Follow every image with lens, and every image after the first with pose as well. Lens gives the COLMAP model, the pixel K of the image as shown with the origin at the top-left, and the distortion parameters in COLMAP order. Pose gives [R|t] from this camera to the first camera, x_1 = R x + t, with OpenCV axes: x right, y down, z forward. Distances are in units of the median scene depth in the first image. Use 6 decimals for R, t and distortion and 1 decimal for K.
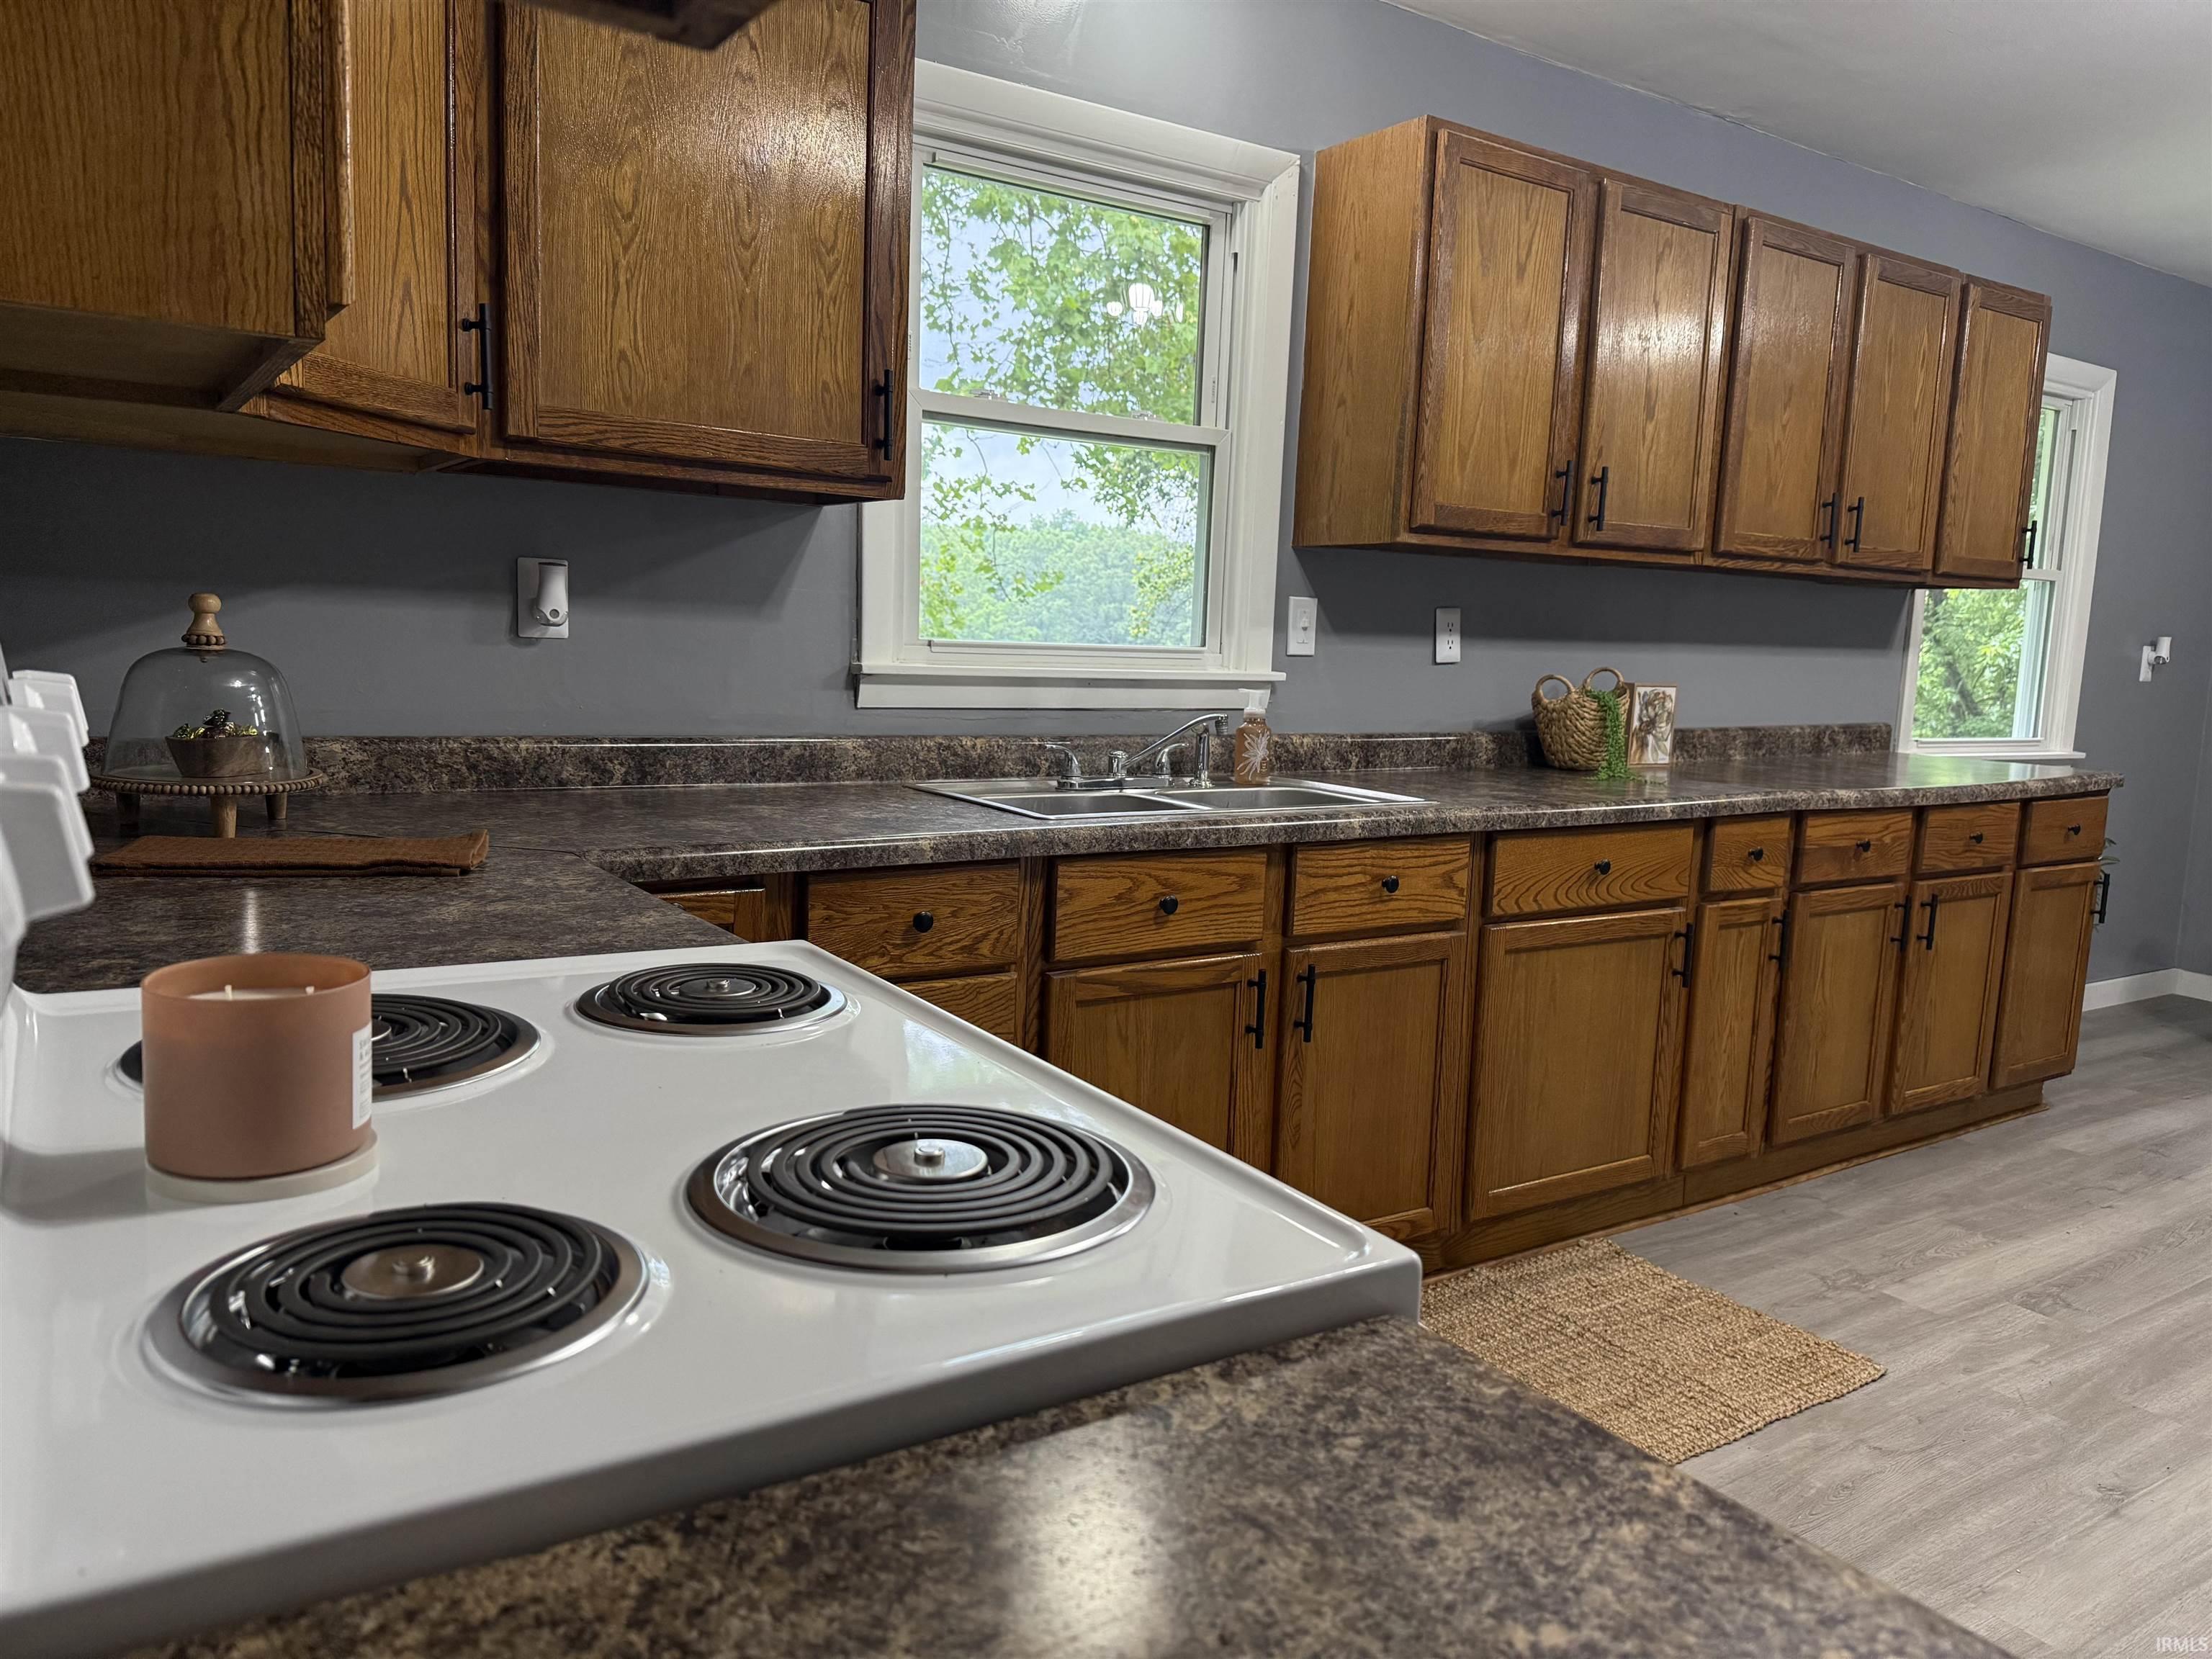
lens RADIAL K [[1554.6, 0, 1108.6], [0, 1554.6, 843.5], [0, 0, 1]] dist [0.069836, -0.092567]
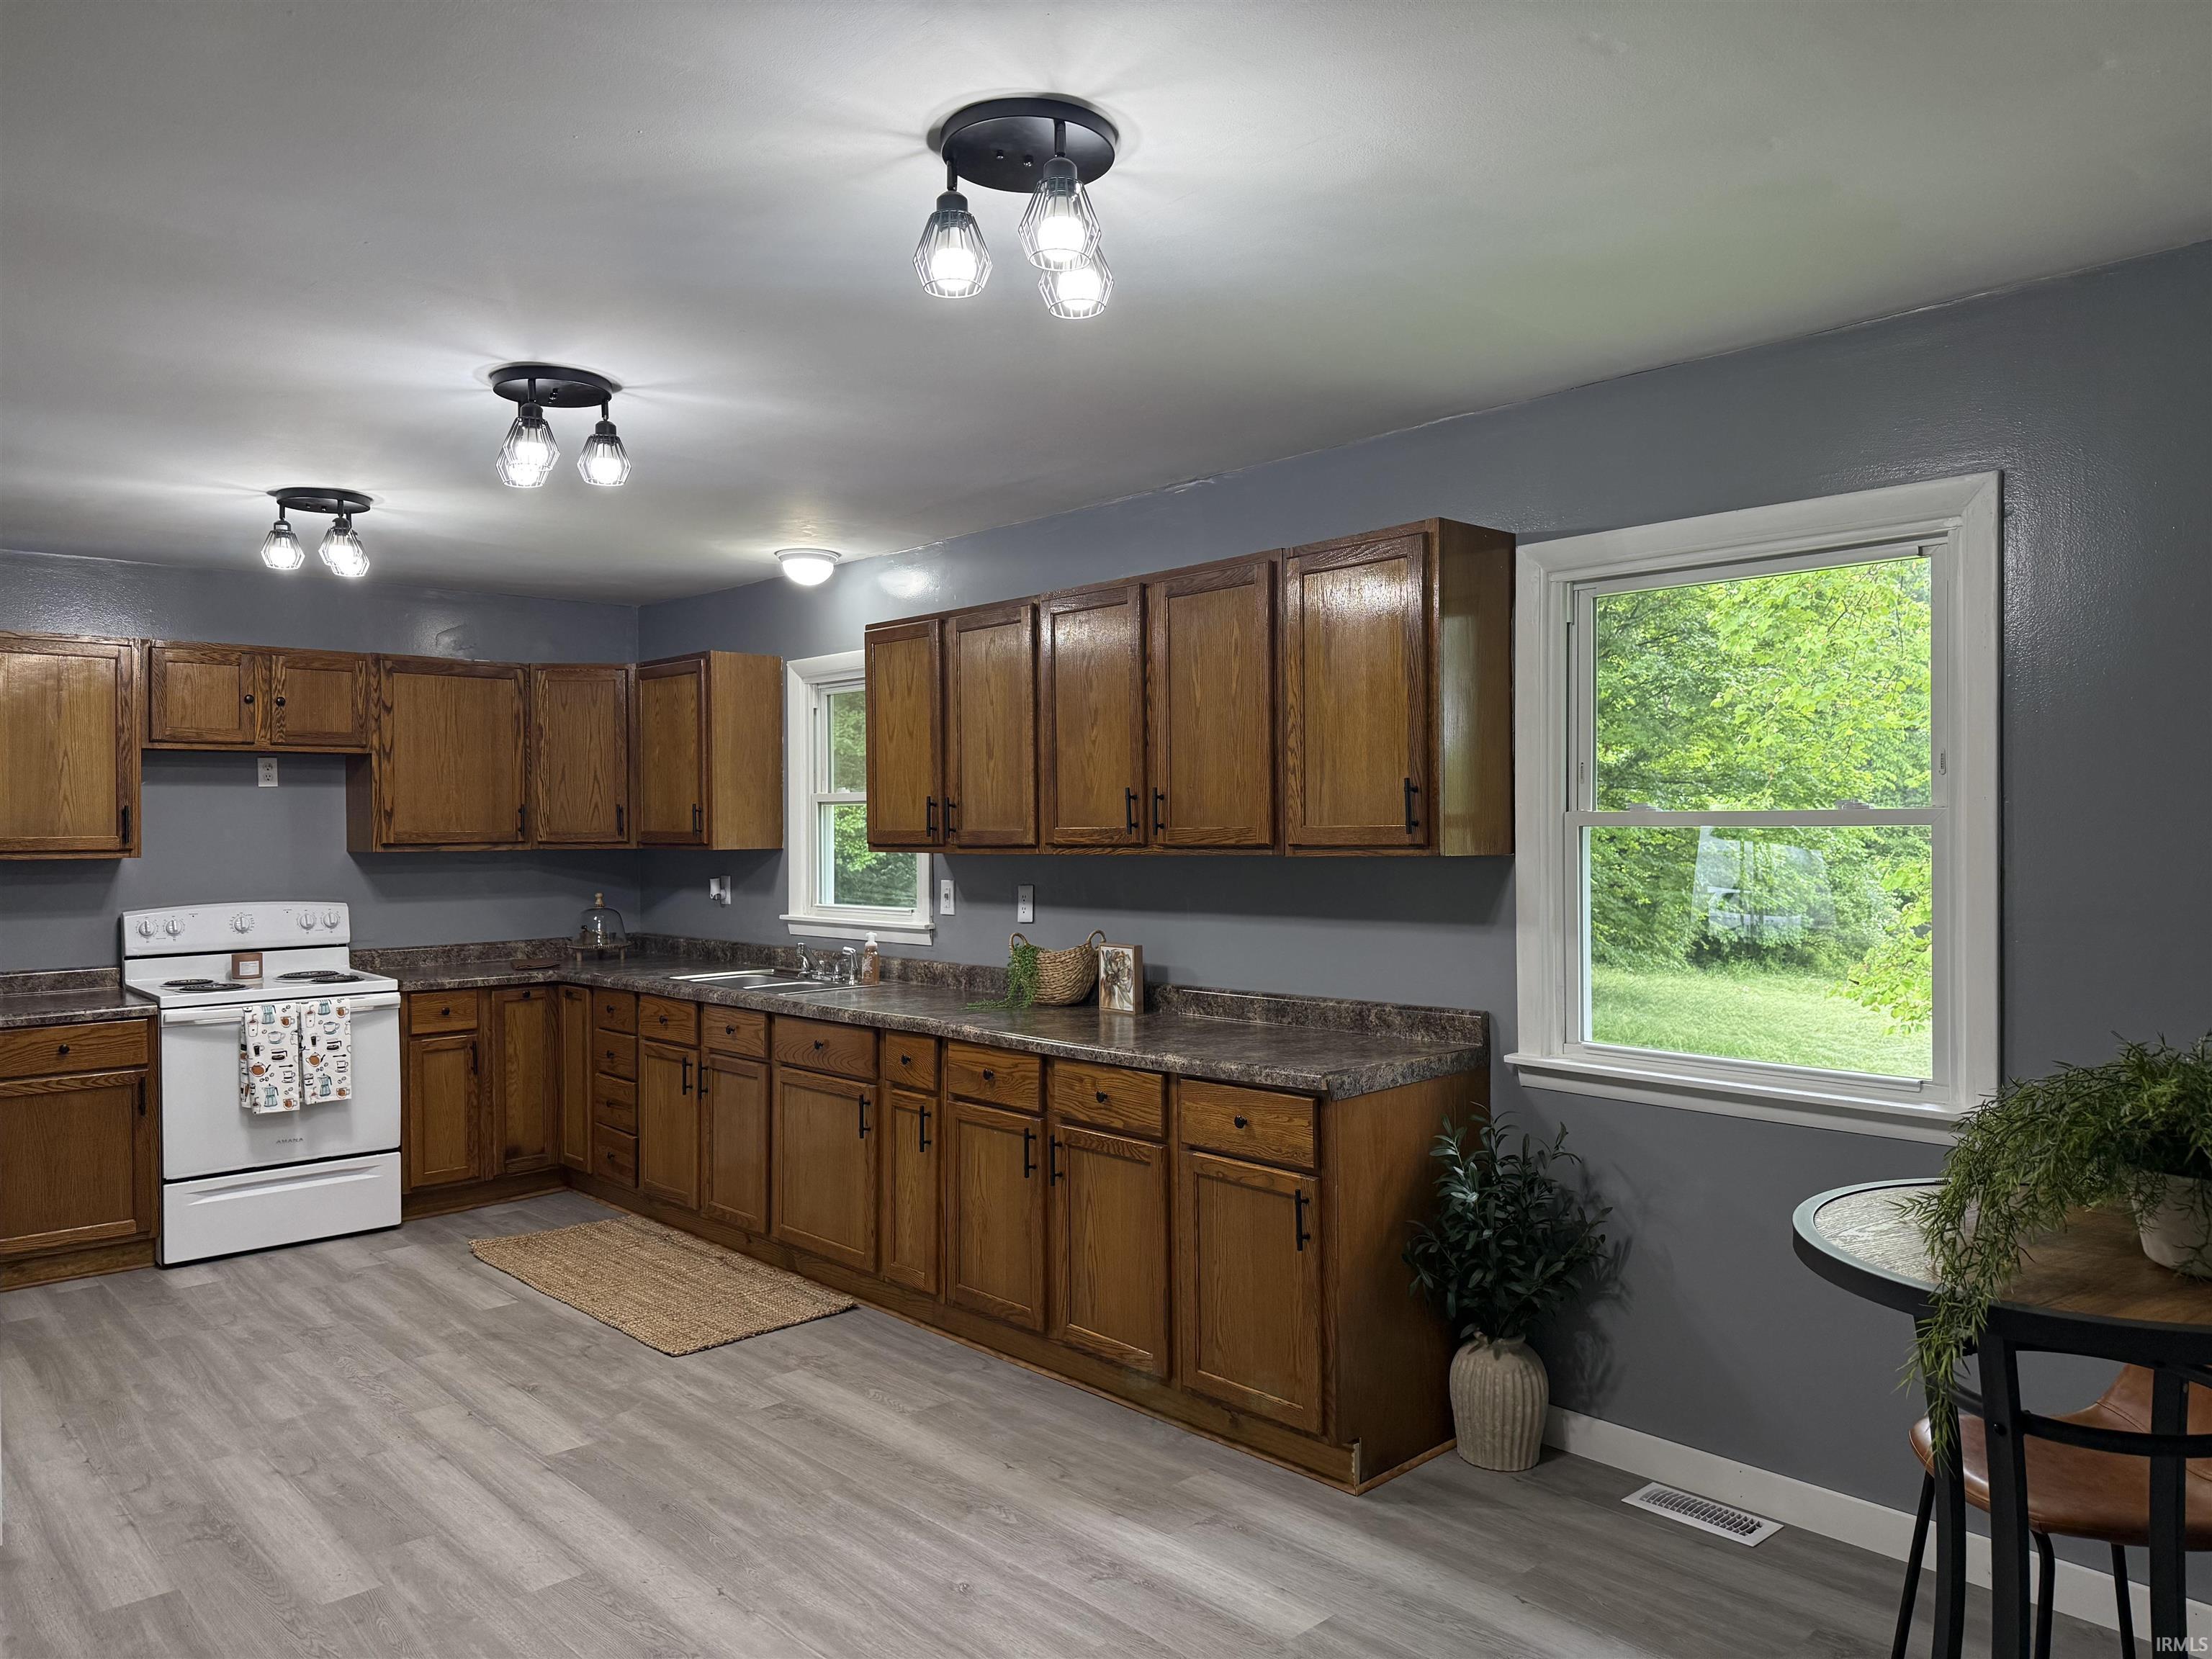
lens RADIAL K [[1554.6, 0, 1112.9], [0, 1554.6, 824.2], [0, 0, 1]] dist [0.069836, -0.092567]
pose [[0.154284, -0.042594, -0.987108, 1.724072], [-0.125084, 0.990190, -0.062278, -0.131812], [0.980077, 0.133079, 0.147442, 0.885786]]
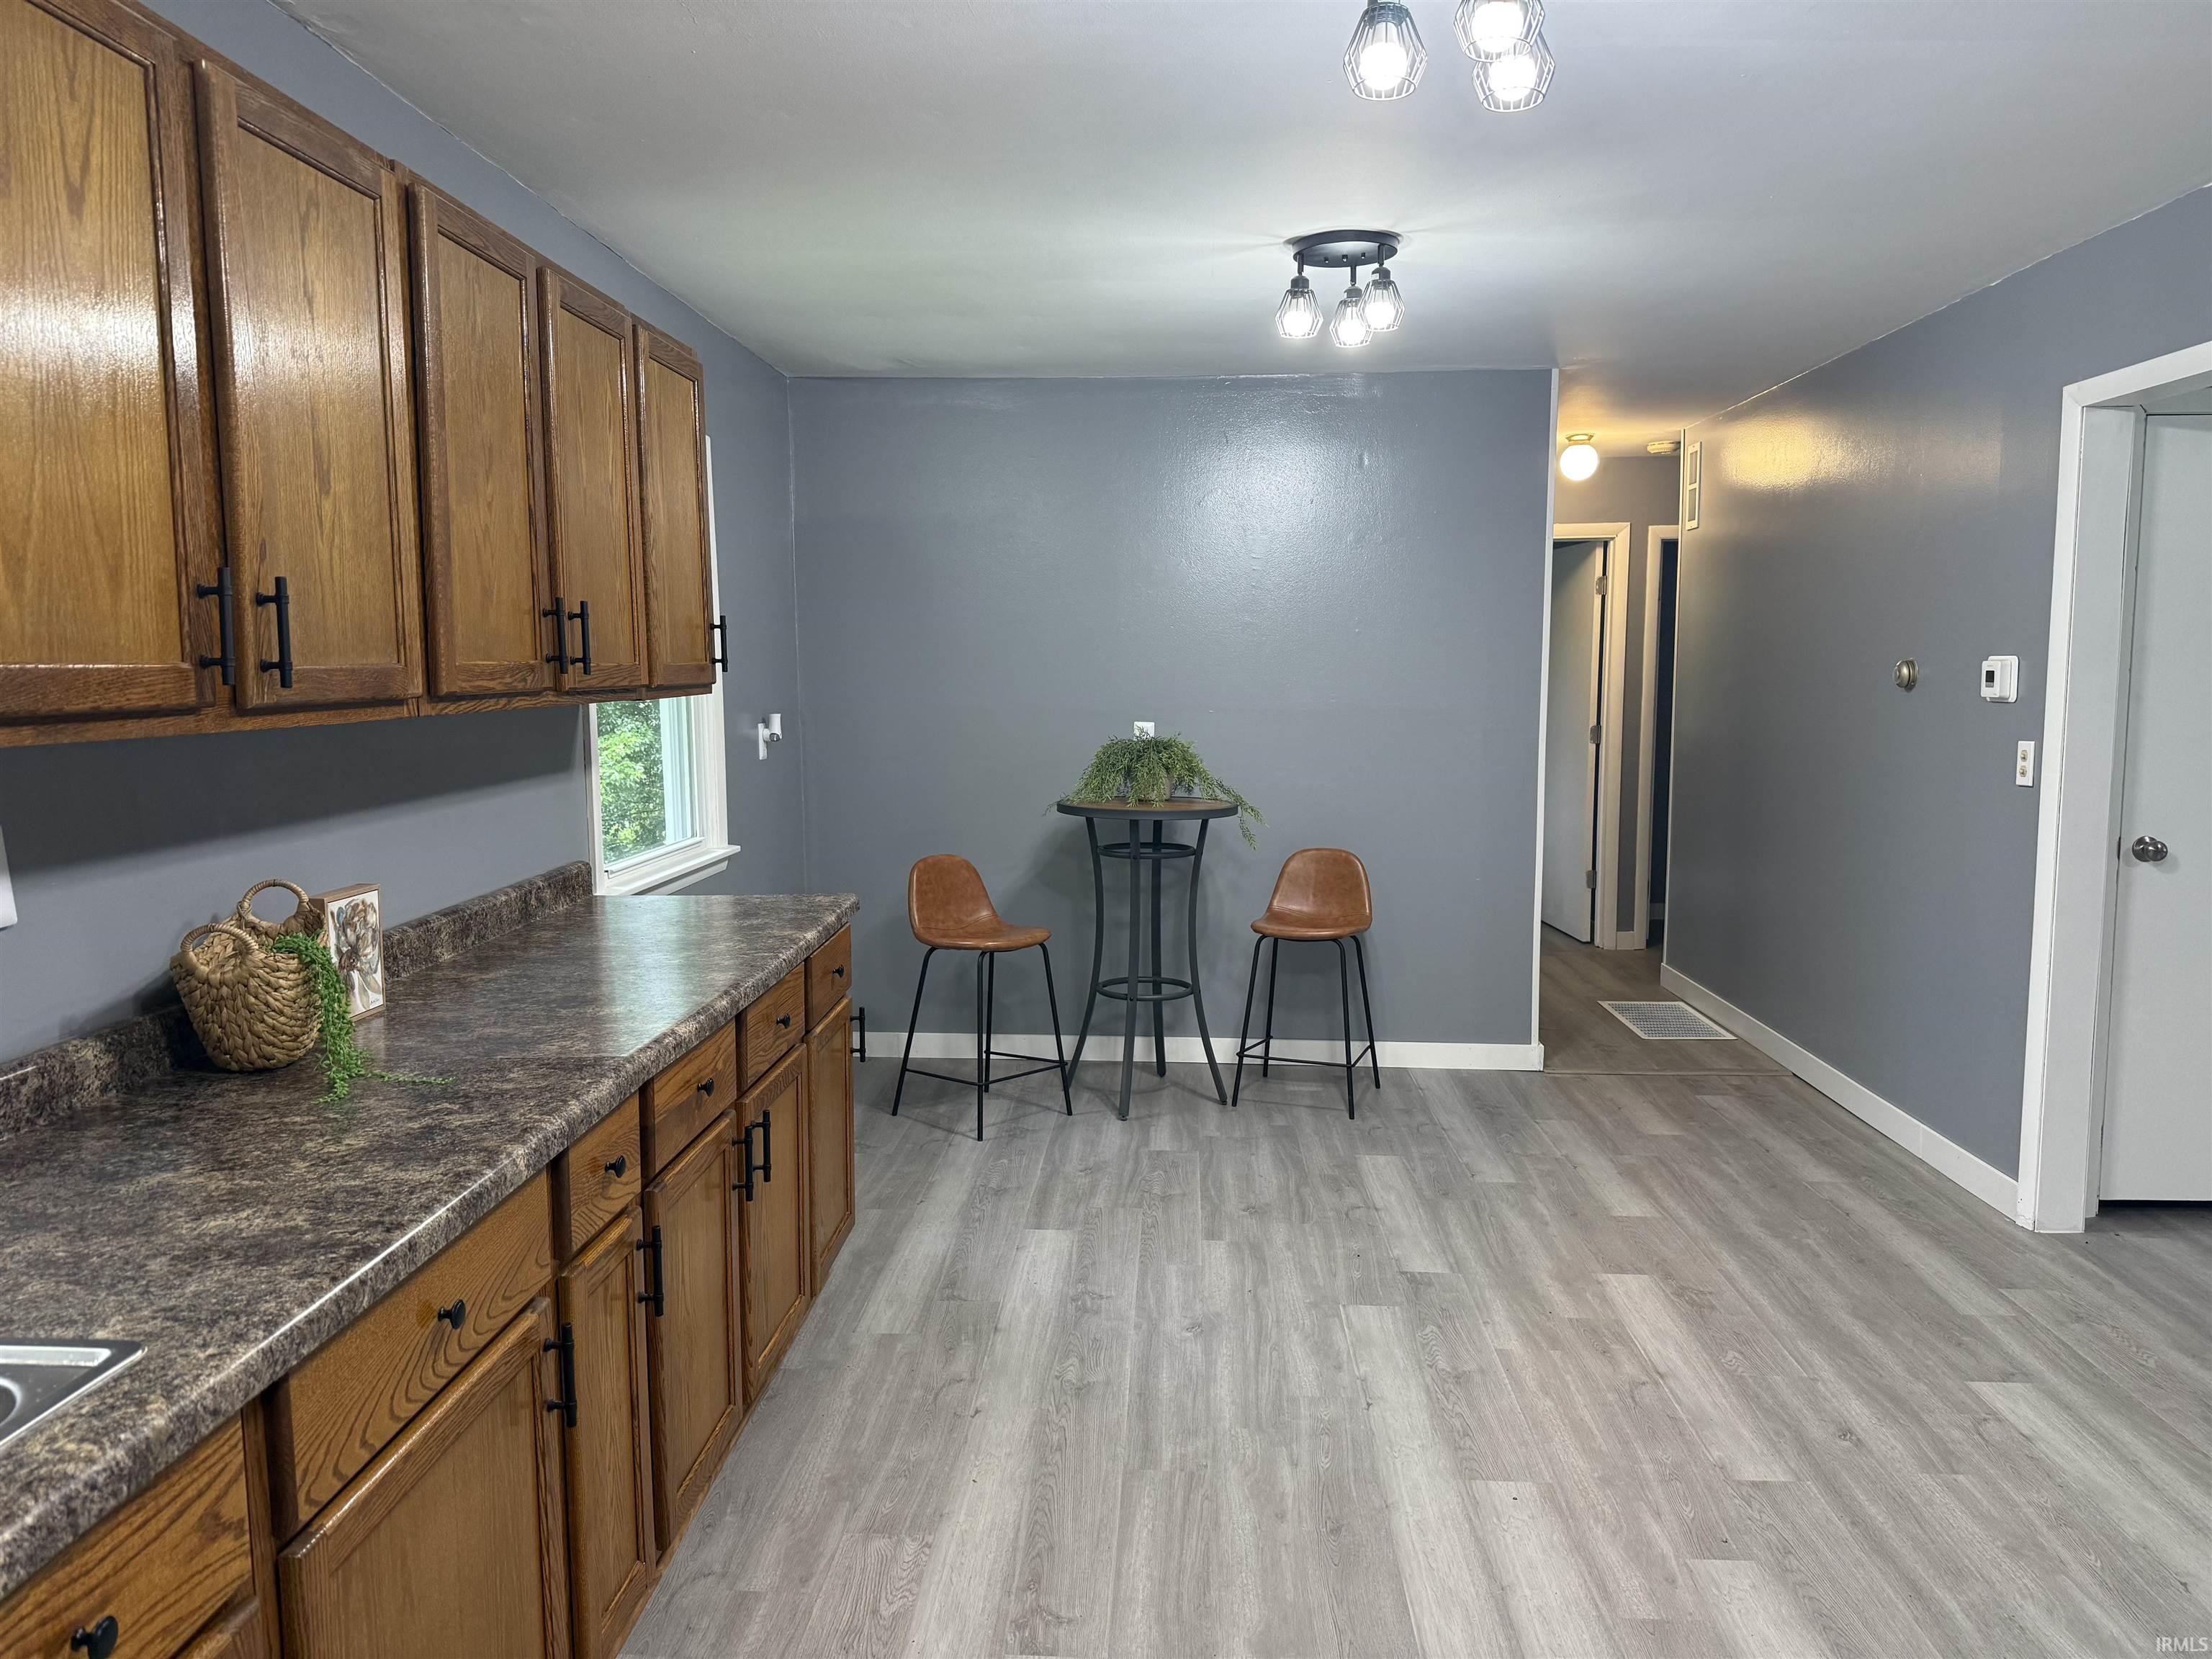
lens RADIAL K [[1554.6, 0, 1092.8], [0, 1554.6, 836.9], [0, 0, 1]] dist [0.069836, -0.092567]
pose [[0.600984, -0.131778, 0.788323, 0.030567], [0.139026, 0.988514, 0.059255, -0.132013], [-0.787077, 0.073986, 0.612402, 0.403033]]
